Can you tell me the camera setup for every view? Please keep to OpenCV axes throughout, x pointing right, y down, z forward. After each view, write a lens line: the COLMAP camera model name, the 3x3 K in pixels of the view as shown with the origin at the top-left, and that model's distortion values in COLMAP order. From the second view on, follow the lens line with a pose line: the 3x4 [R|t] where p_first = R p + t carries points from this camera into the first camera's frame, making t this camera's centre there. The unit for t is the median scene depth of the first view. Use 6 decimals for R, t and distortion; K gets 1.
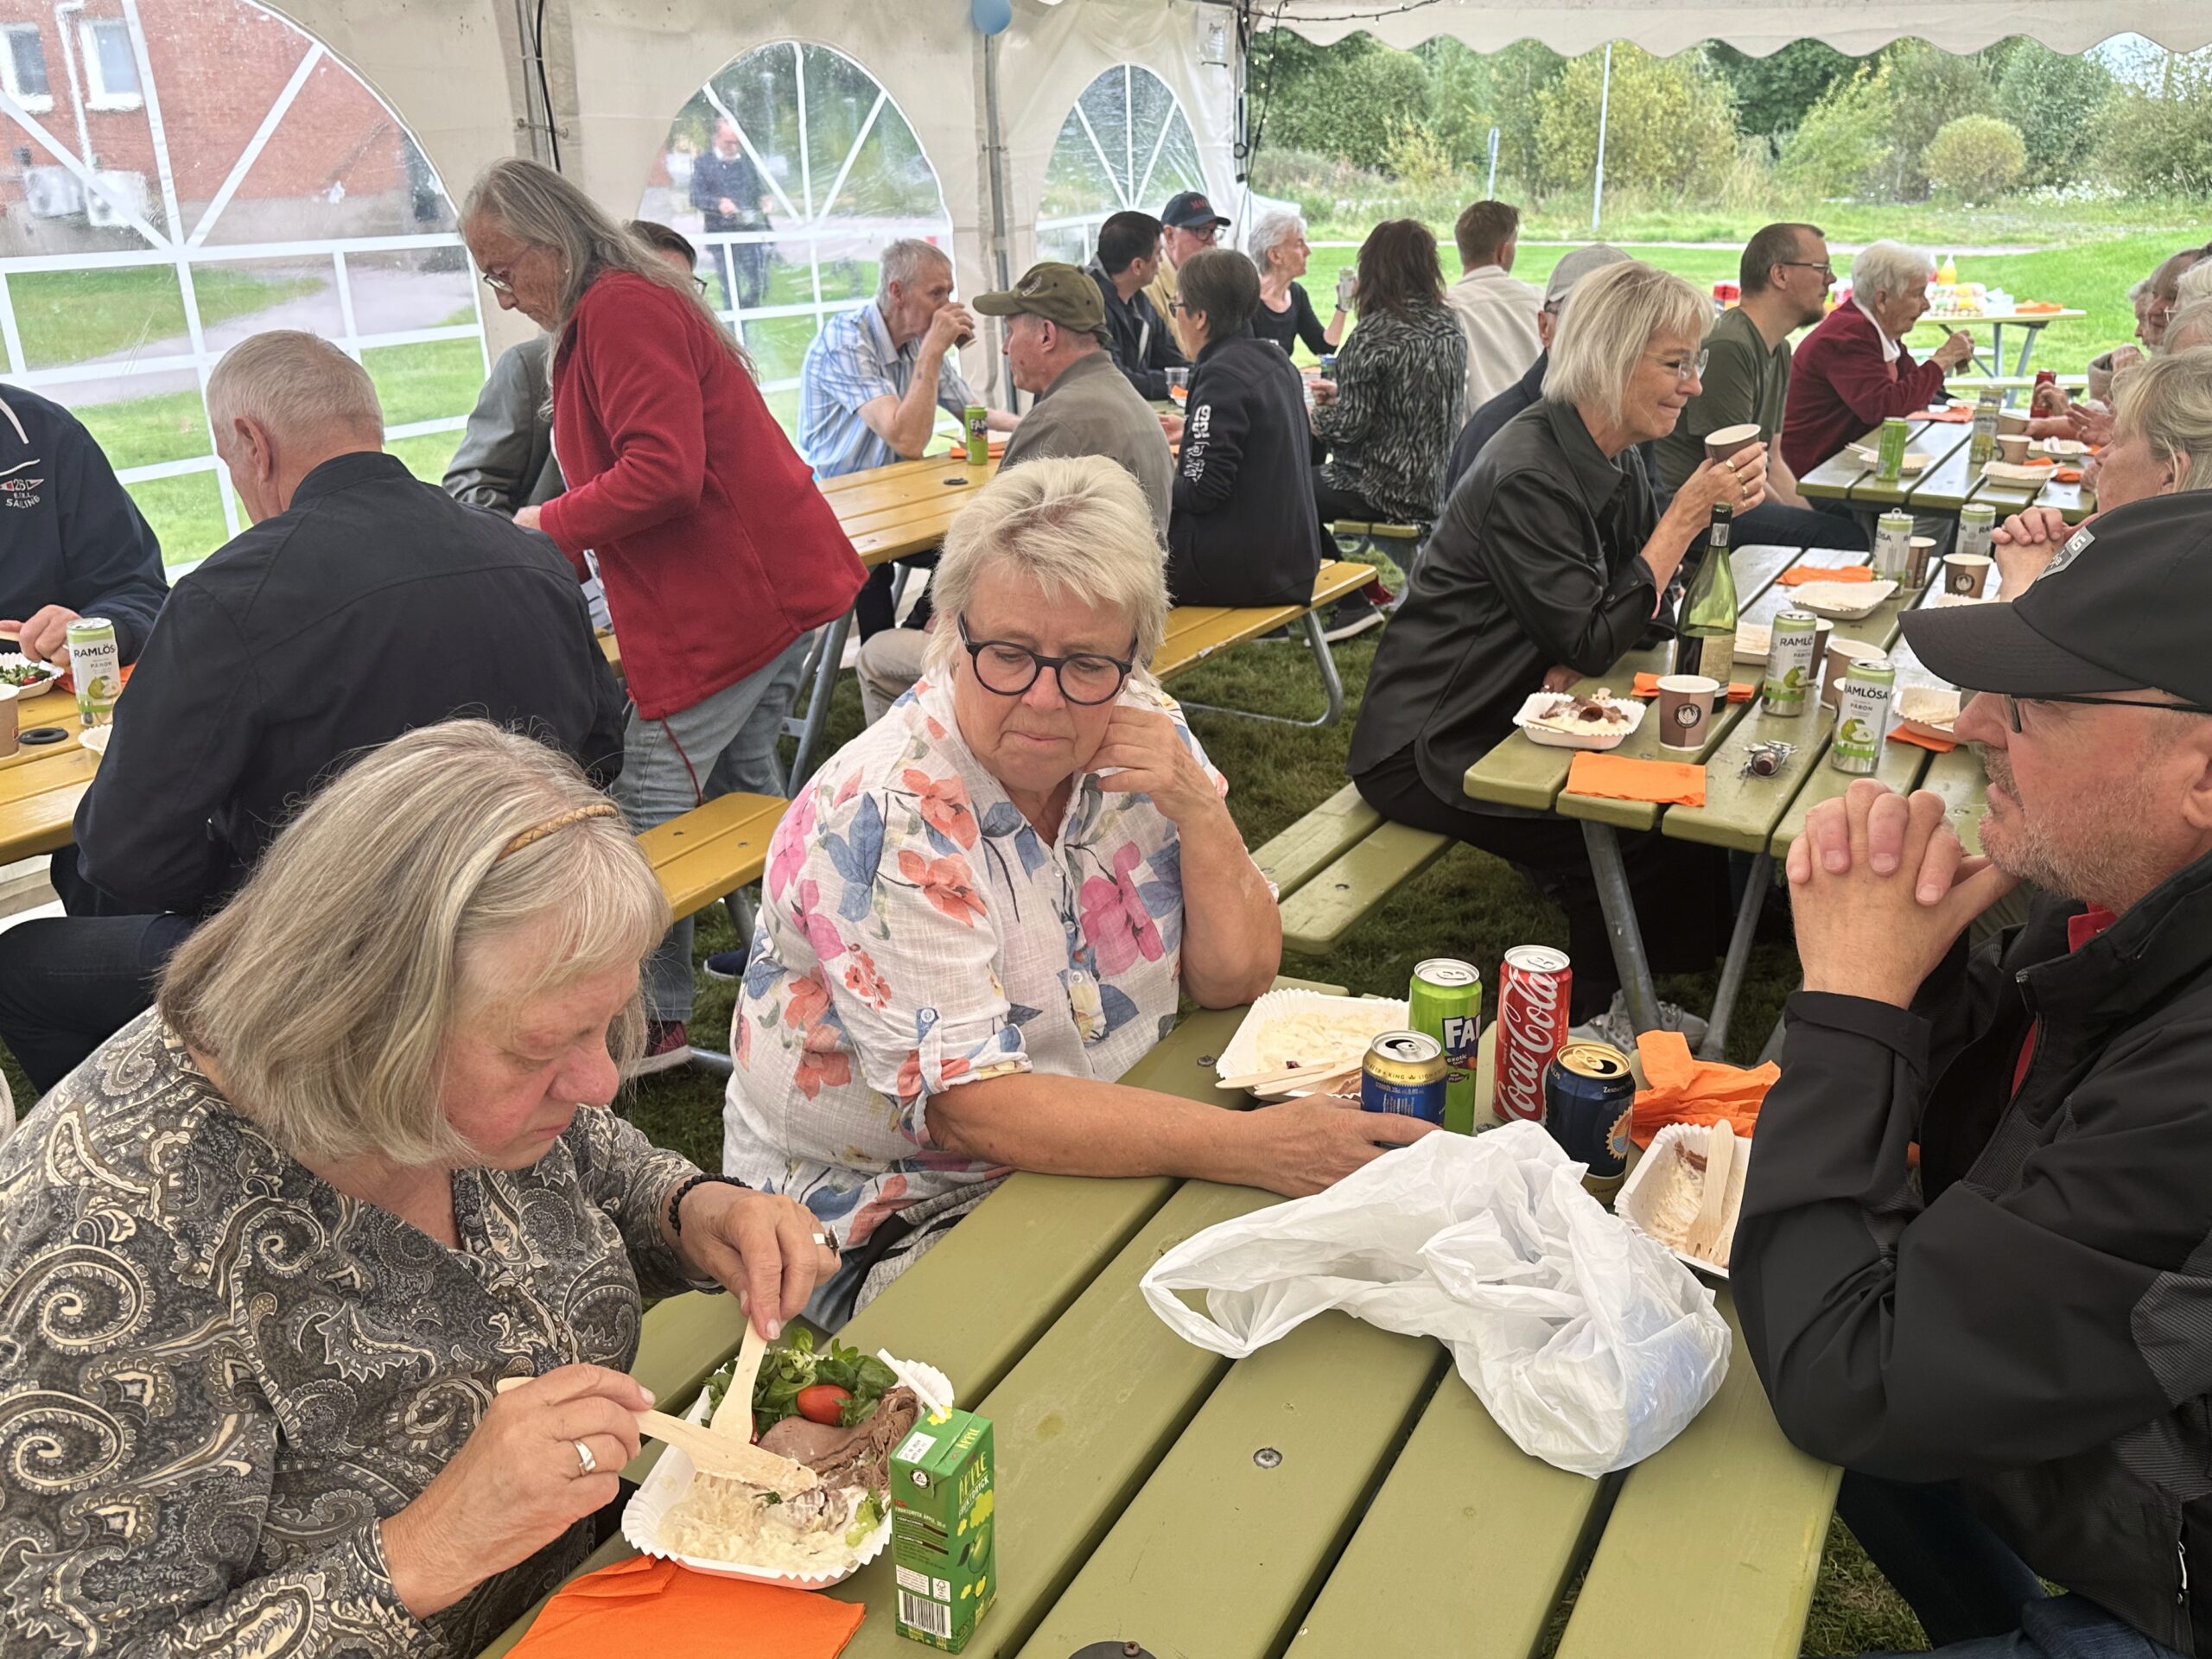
lens RADIAL K [[1829.1, 0, 1109.9], [0, 1829.1, 787.4], [0, 0, 1]] dist [0.100331, -0.118867]
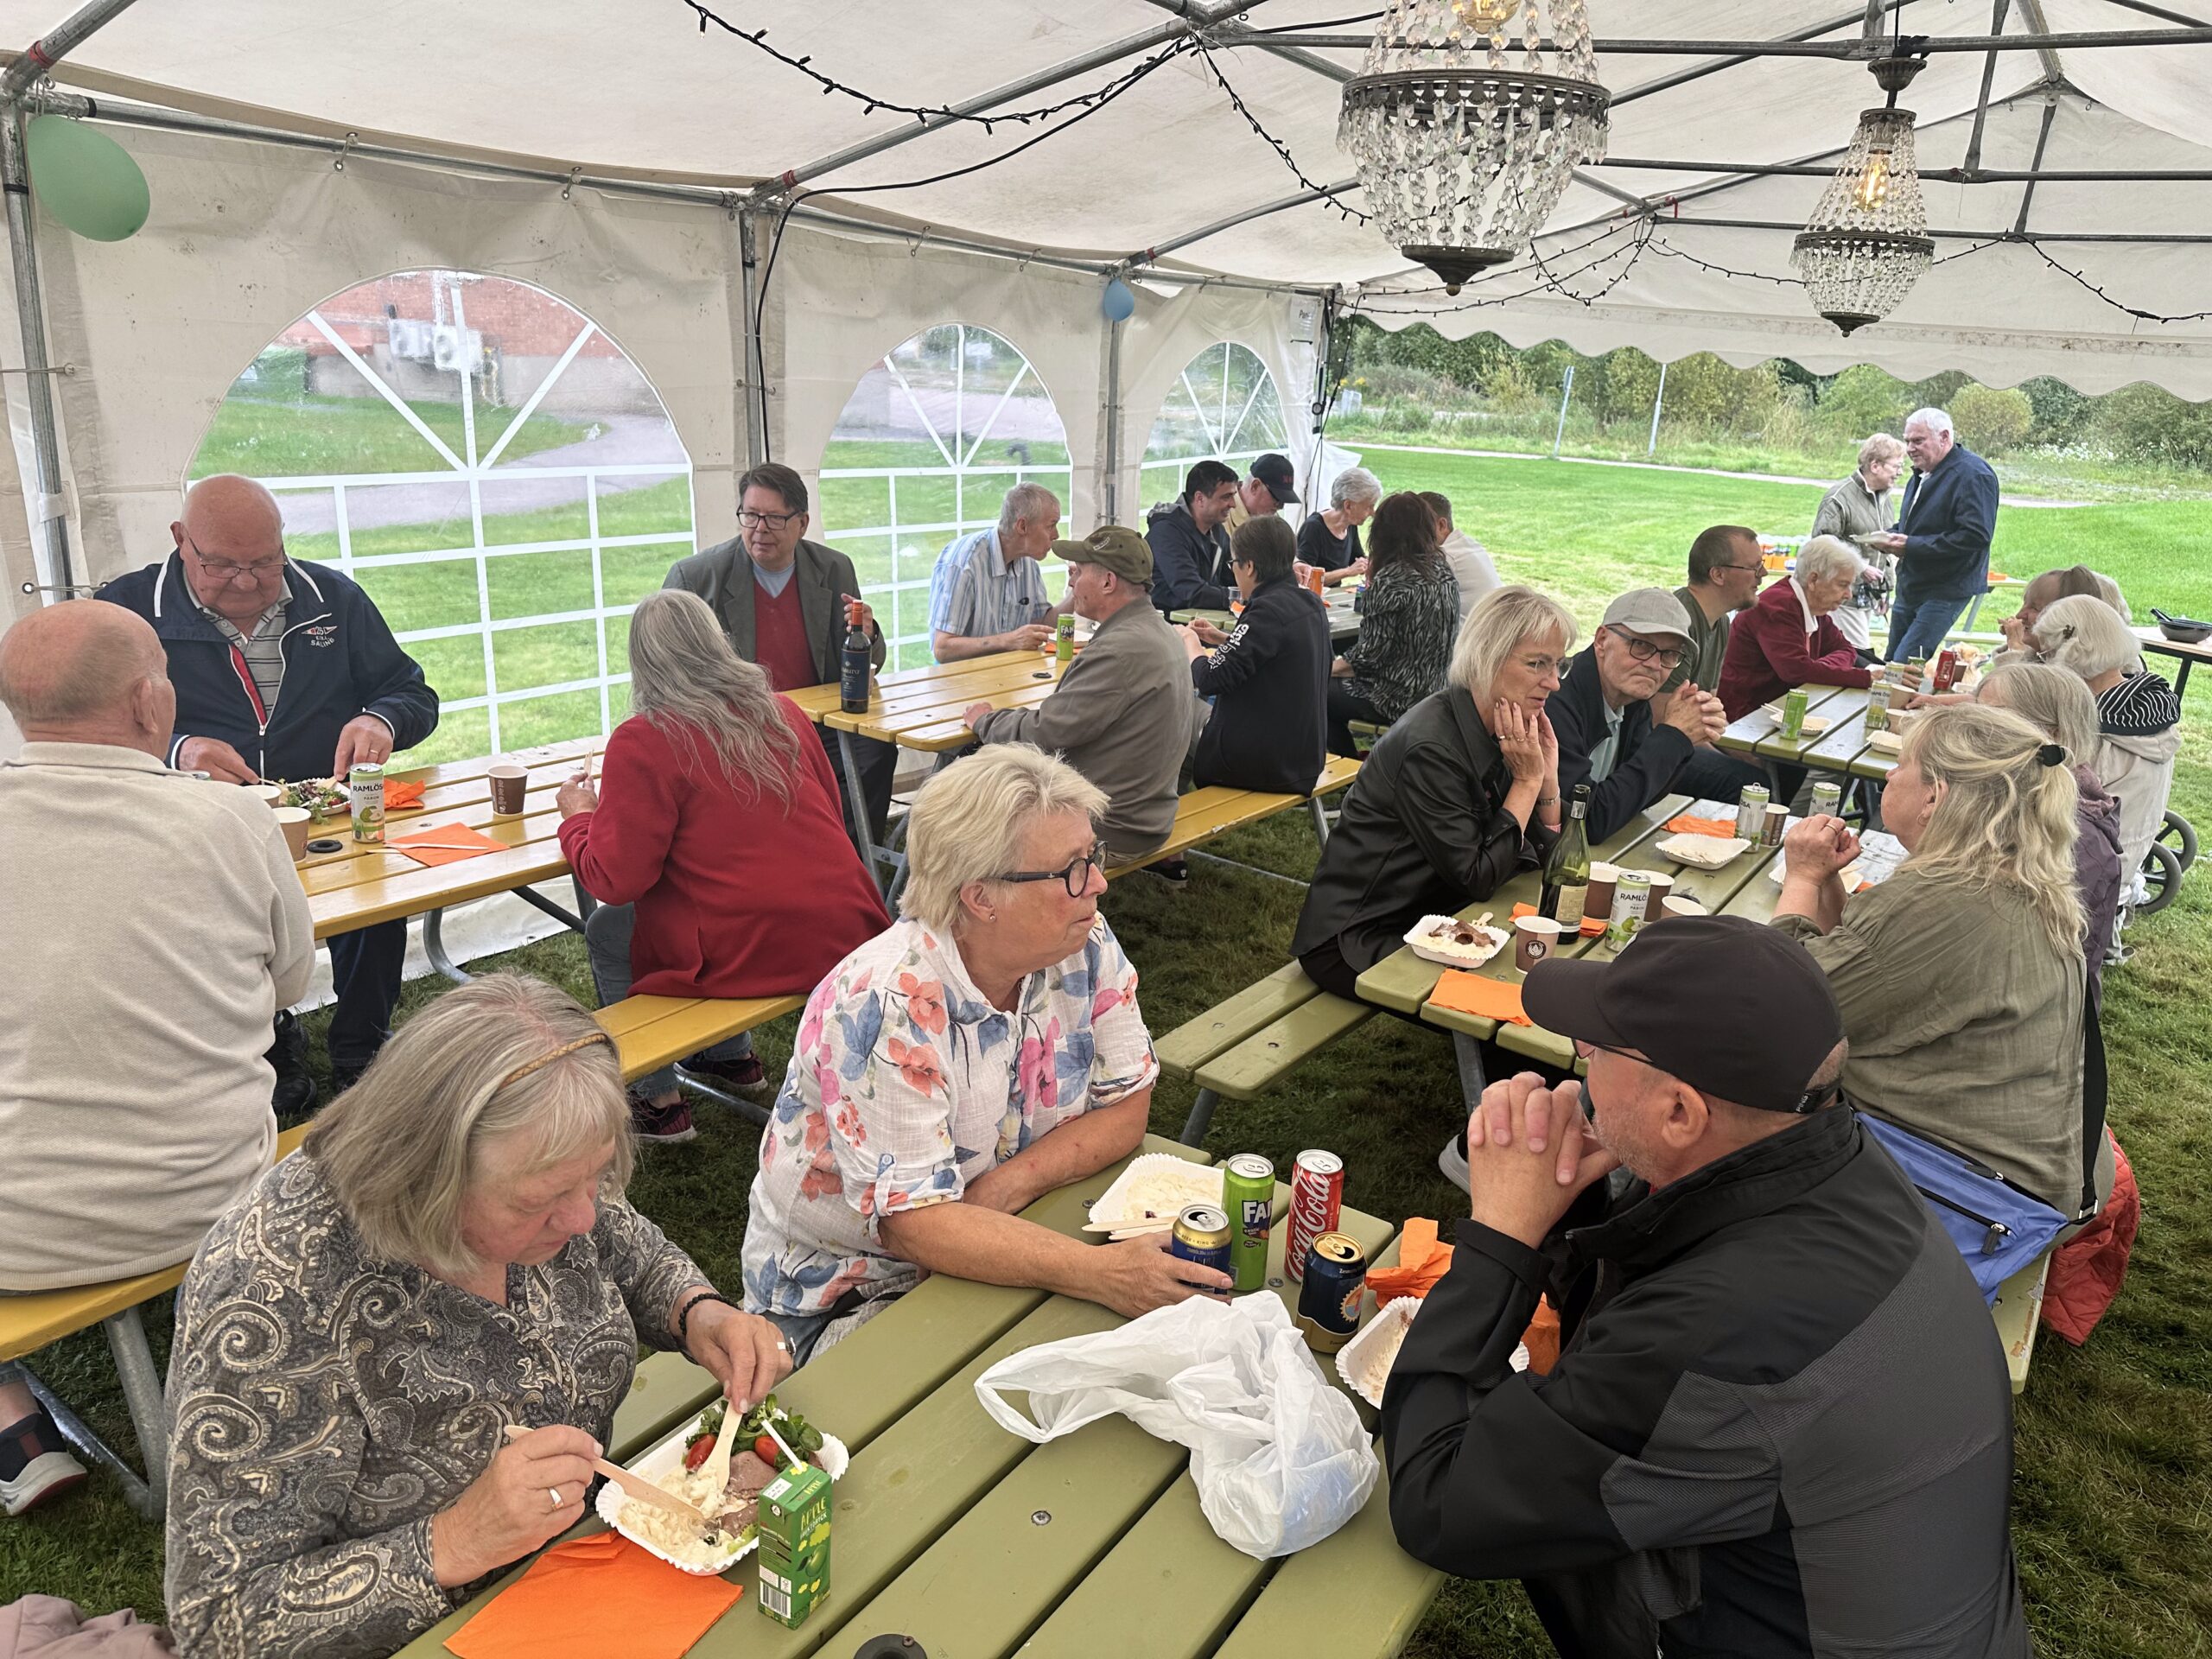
lens RADIAL K [[1535.6, 0, 1106.0], [0, 1535.6, 829.5], [0, 0, 1]] dist [0.042904, -0.031674]
pose [[0.992864, 0.092665, -0.075064, 0.140133], [-0.094267, 0.995383, -0.018078, -0.119563], [0.073042, 0.025025, 0.997015, -0.161783]]
